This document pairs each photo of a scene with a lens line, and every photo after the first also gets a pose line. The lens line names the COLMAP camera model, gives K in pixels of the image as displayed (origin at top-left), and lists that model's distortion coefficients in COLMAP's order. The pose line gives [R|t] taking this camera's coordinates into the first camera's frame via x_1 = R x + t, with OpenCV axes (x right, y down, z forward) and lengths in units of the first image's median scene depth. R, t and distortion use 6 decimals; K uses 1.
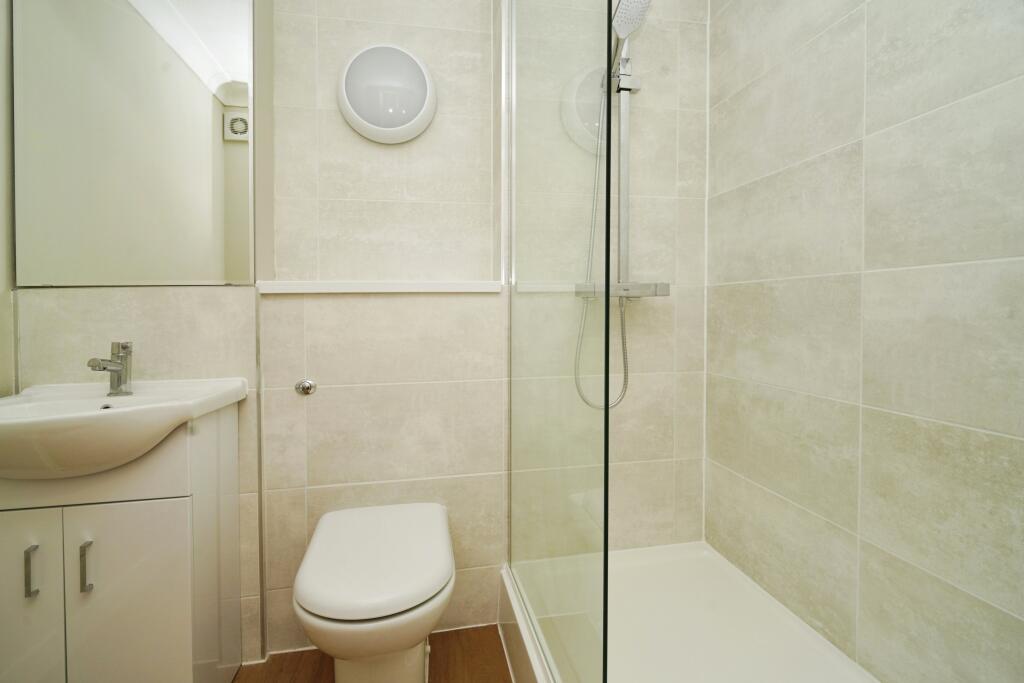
lens RADIAL K [[517.1, 0, 514.4], [0, 517.1, 338.0], [0, 0, 1]] dist [0.003551, -0.003743]
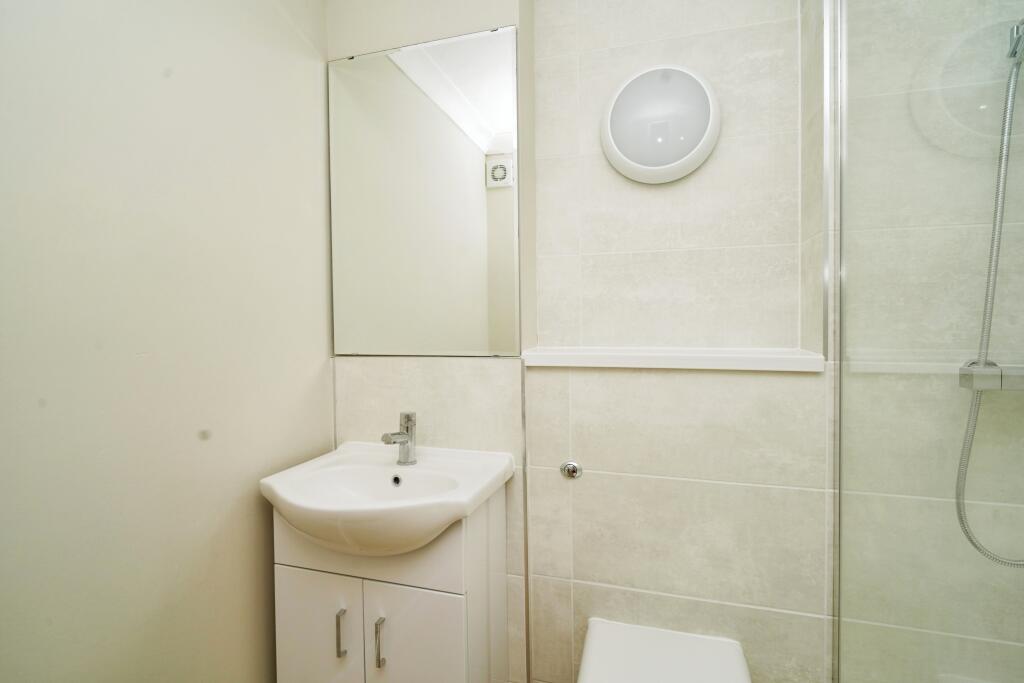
lens RADIAL K [[475.6, 0, 514.9], [0, 475.6, 342.2], [0, 0, 1]] dist [0.001346, -0.000035]
pose [[0.903290, 0.009930, -0.428916, -0.135368], [0.002539, 0.999591, 0.028488, -0.154282], [0.429023, -0.026822, 0.902895, 0.205086]]
